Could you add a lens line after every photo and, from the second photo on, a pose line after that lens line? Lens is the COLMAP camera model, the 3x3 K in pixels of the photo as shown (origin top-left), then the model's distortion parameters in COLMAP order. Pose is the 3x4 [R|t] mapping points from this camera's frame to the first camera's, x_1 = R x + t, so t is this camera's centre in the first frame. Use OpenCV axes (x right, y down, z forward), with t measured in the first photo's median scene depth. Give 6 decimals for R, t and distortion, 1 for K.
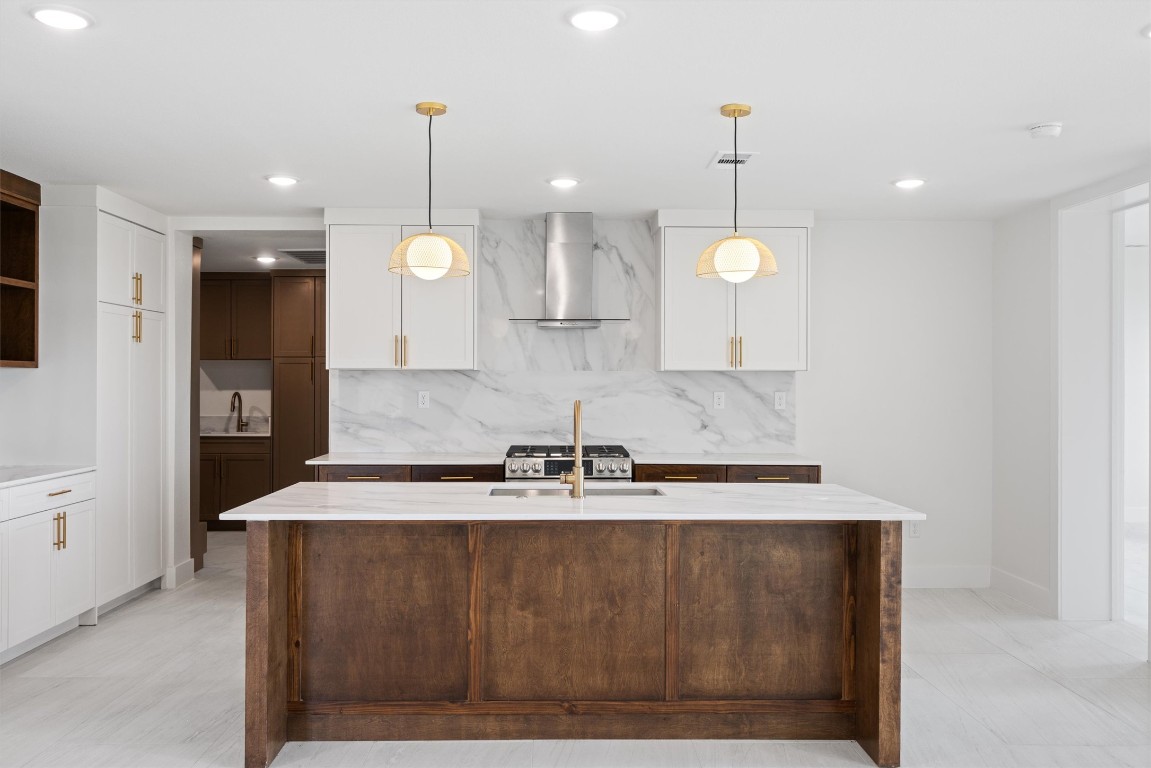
lens RADIAL K [[935.2, 0, 574.4], [0, 935.2, 376.5], [0, 0, 1]] dist [-0.001414, 0.011742]
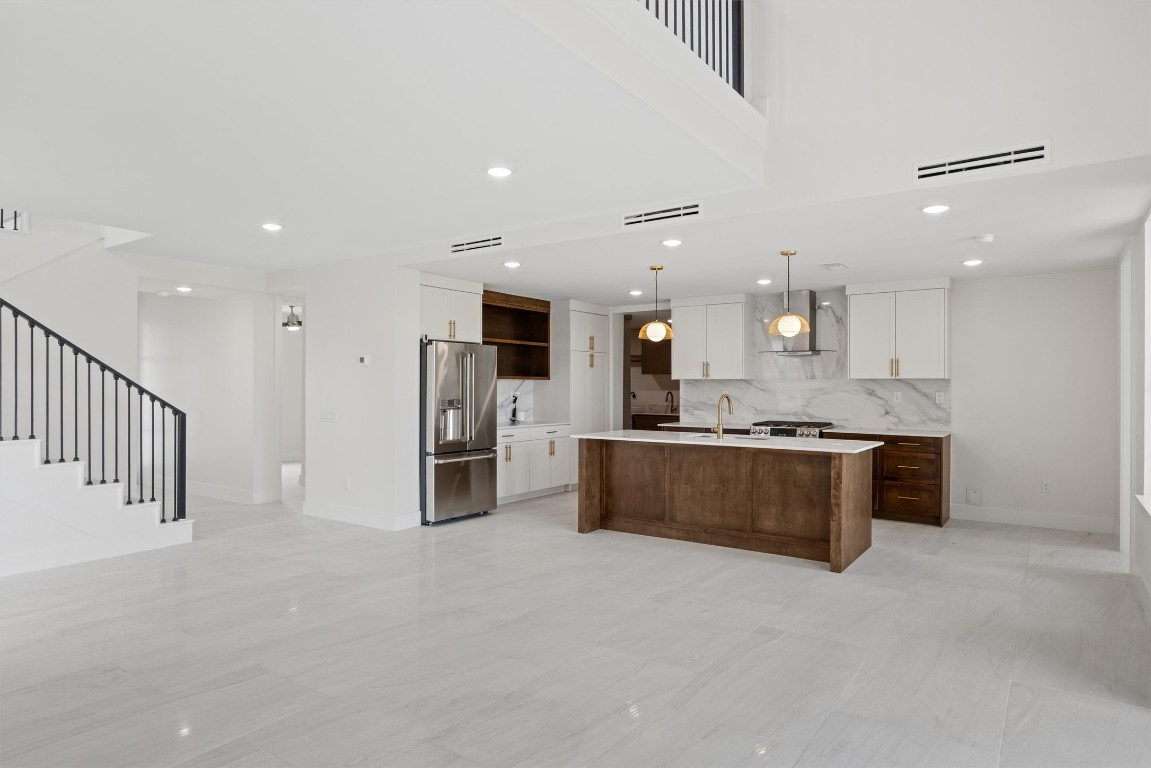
lens RADIAL K [[703.5, 0, 575.5], [0, 703.5, 383.1], [0, 0, 1]] dist [0.005481, -0.006006]
pose [[0.808599, -0.002767, -0.588354, 0.512219], [0.002832, 0.999996, -0.000812, 0.000735], [0.588354, -0.001010, 0.808603, -0.383873]]
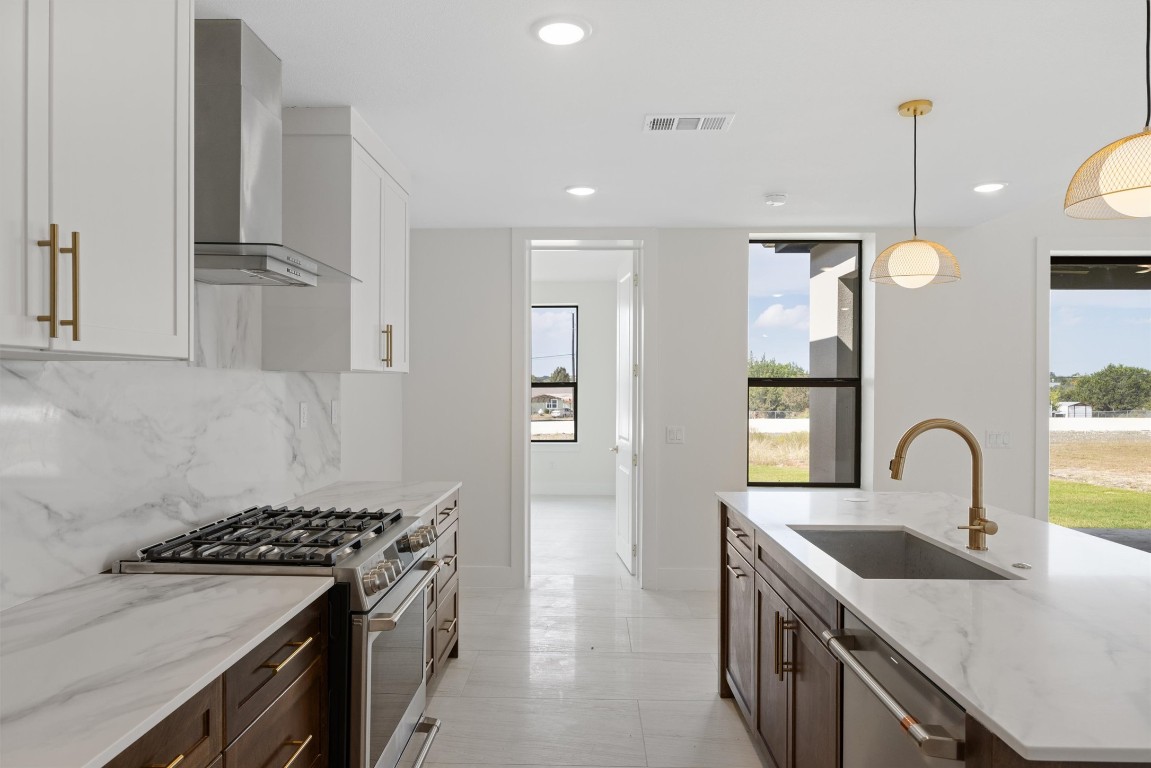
lens RADIAL K [[756.4, 0, 569.2], [0, 756.4, 382.1], [0, 0, 1]] dist [0.006673, -0.000454]
pose [[0.068509, -0.000347, 0.997650, -0.448557], [-0.003995, 0.999992, 0.000622, 0.000643], [-0.997643, -0.004028, 0.068507, 0.938711]]
